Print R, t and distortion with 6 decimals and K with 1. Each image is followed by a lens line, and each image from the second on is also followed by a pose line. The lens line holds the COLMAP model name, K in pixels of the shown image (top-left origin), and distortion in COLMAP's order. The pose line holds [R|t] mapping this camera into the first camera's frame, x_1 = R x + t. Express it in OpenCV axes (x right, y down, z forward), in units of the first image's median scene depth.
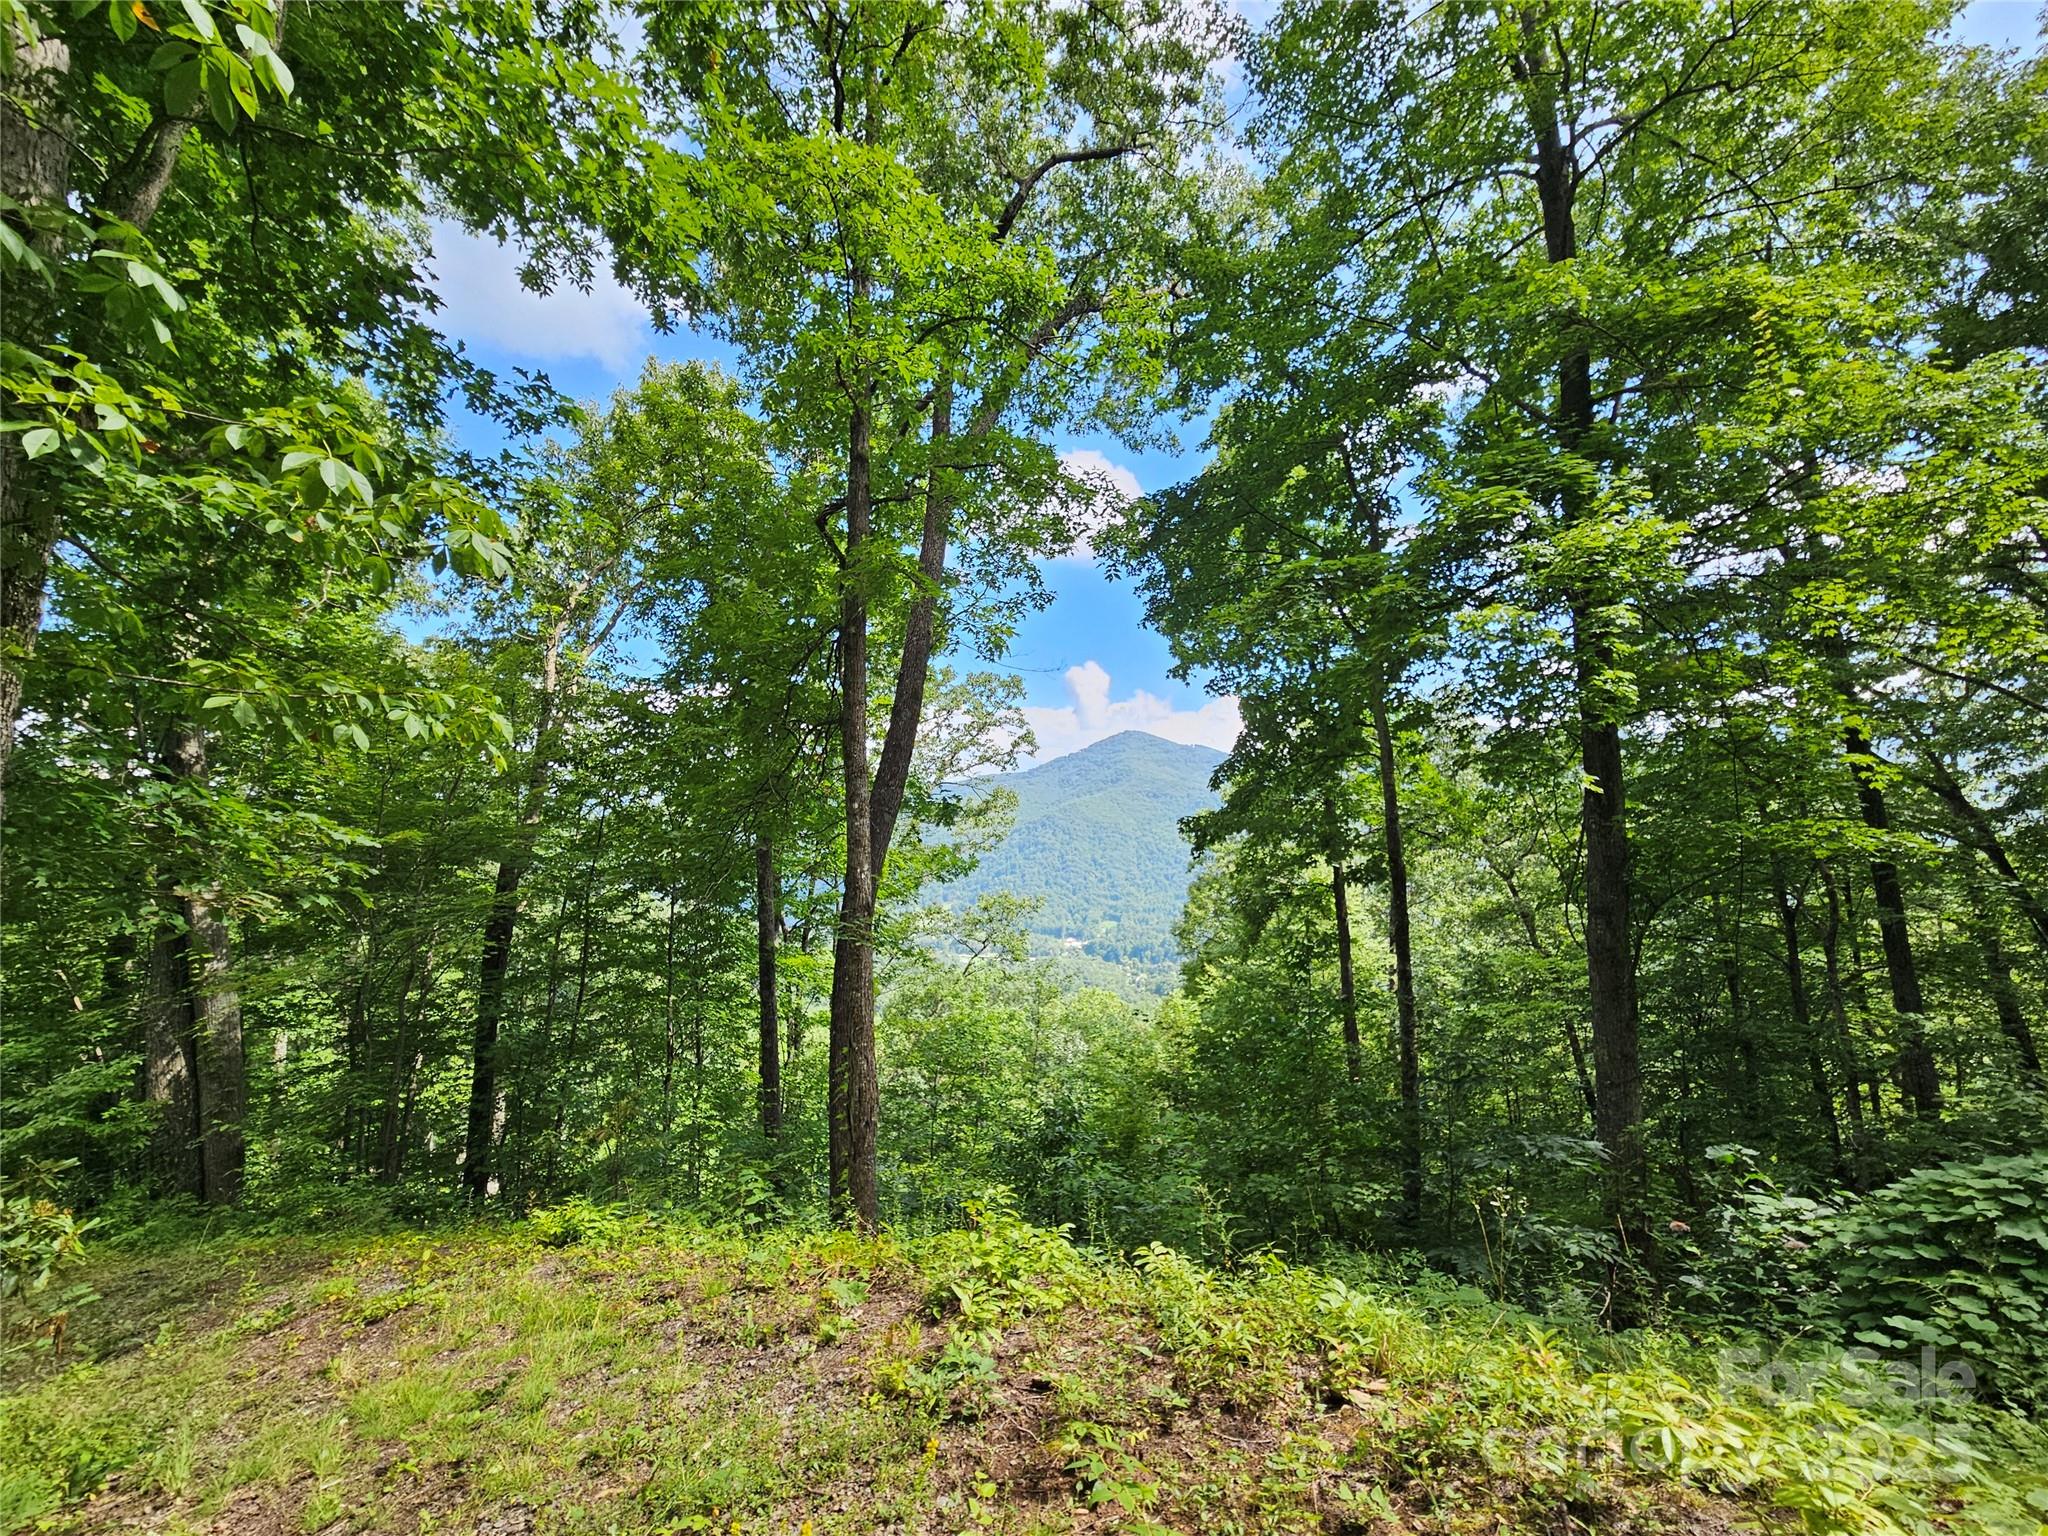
lens RADIAL K [[844.6, 0, 1031.2], [0, 844.6, 779.5], [0, 0, 1]] dist [-0.003369, 0.000091]
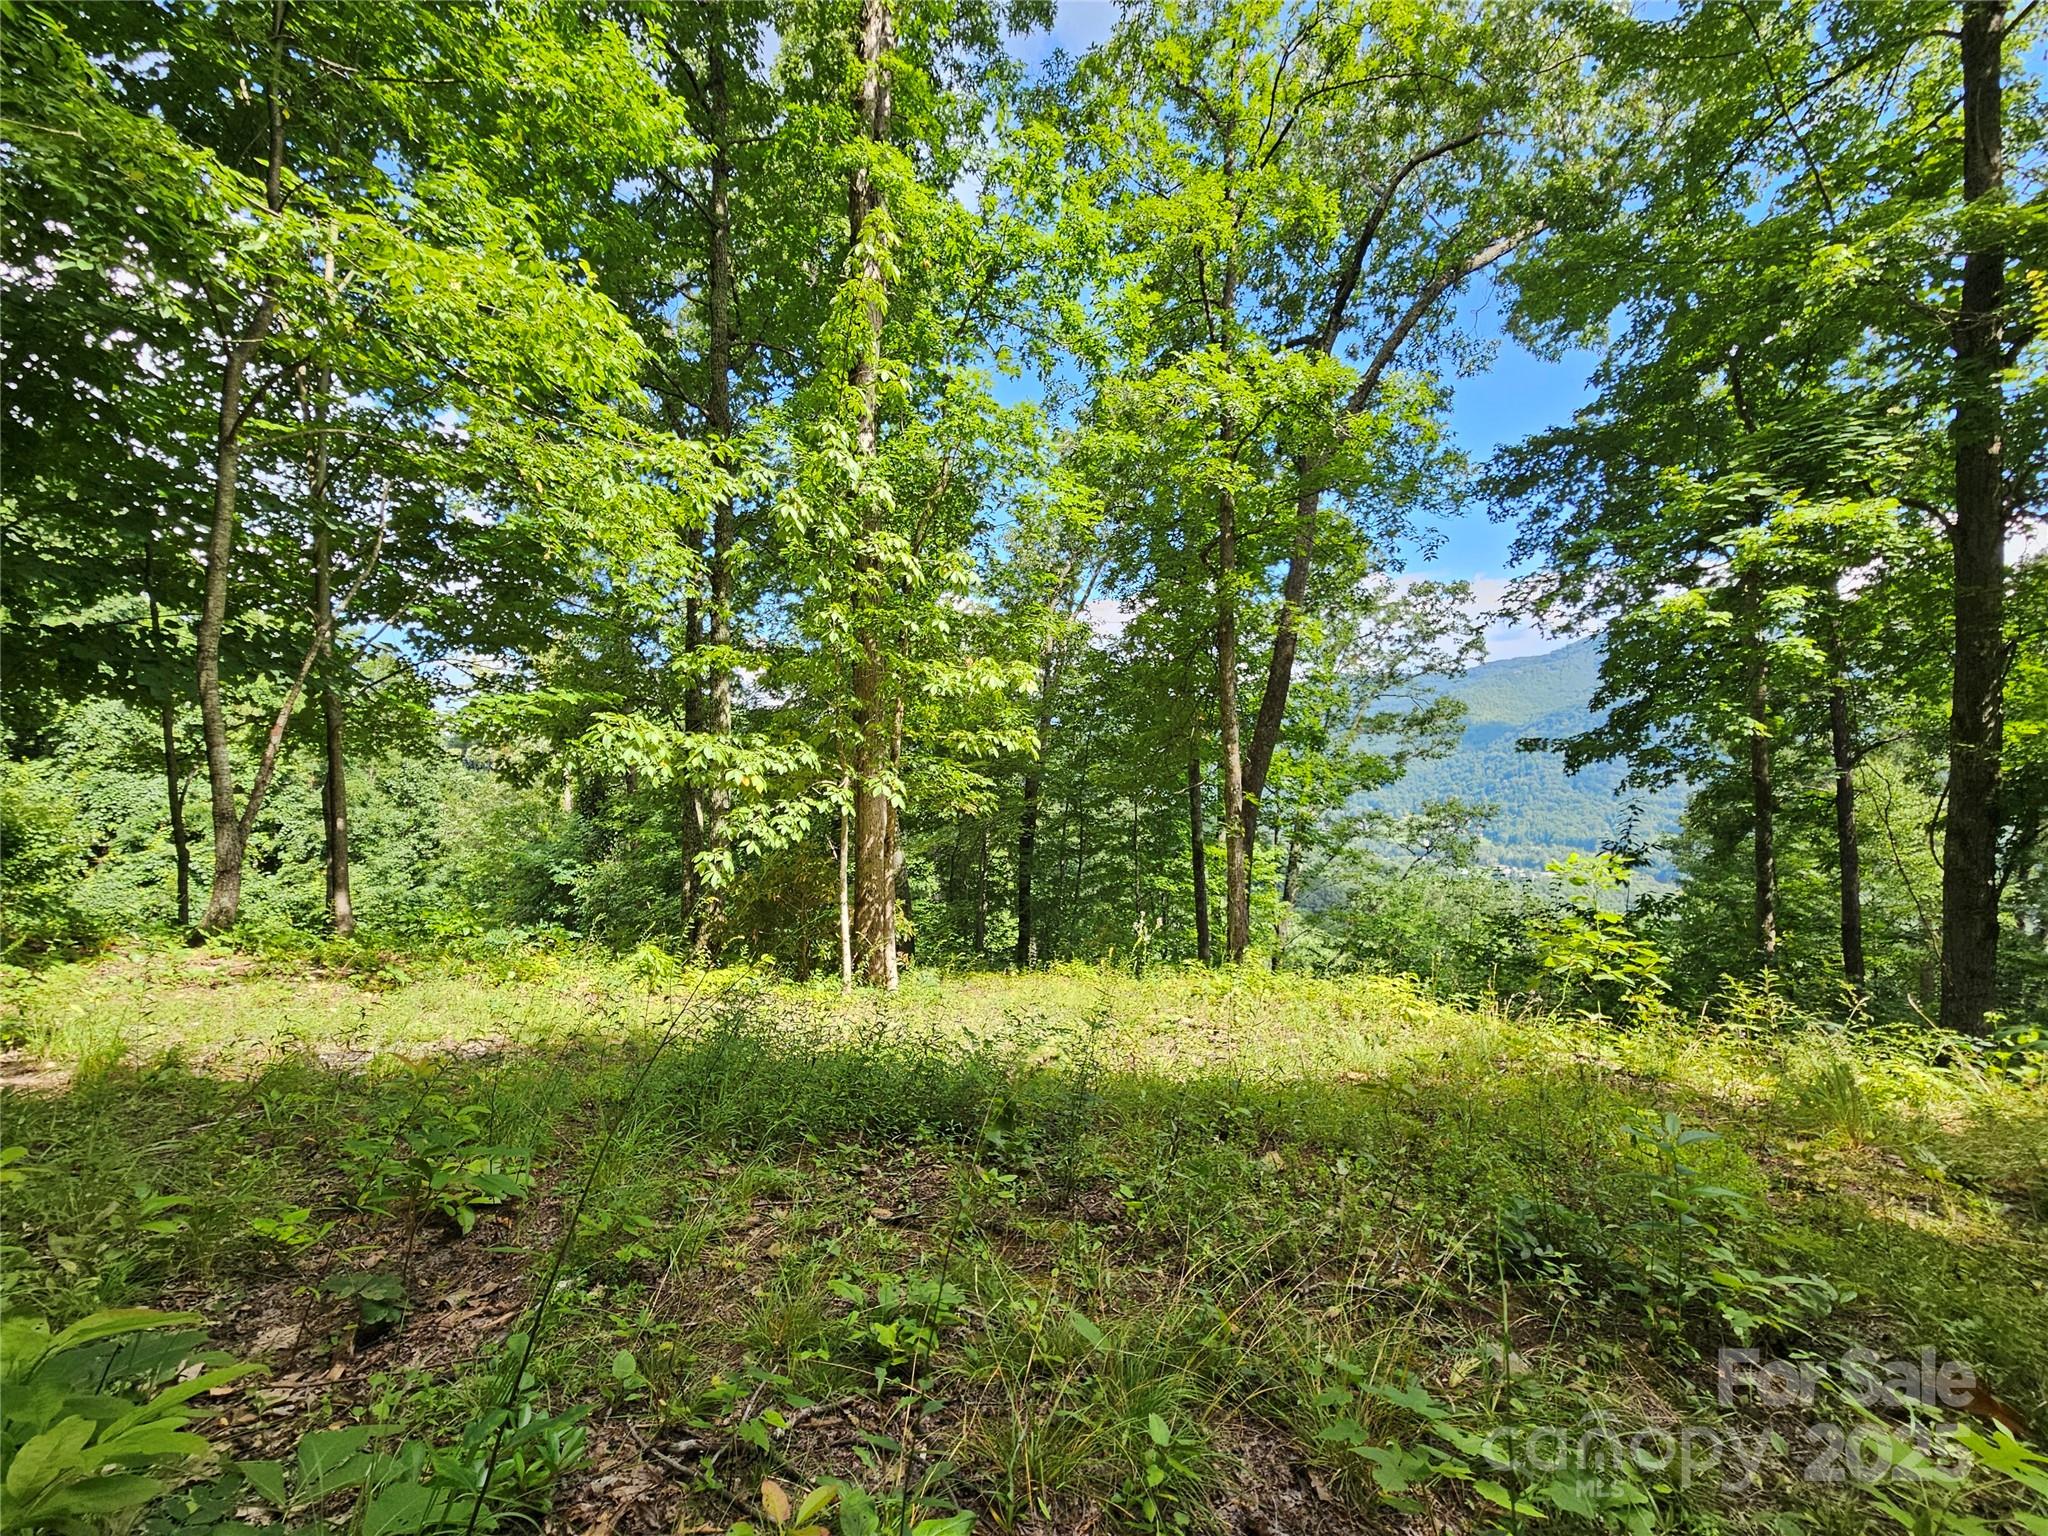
lens RADIAL K [[844.6, 0, 1031.2], [0, 844.6, 779.5], [0, 0, 1]] dist [-0.003369, 0.000091]
pose [[0.852790, 0.006571, -0.522213, 0.128503], [0.055159, 0.993195, 0.102573, -0.040996], [0.519333, -0.116278, 0.846624, -0.214116]]
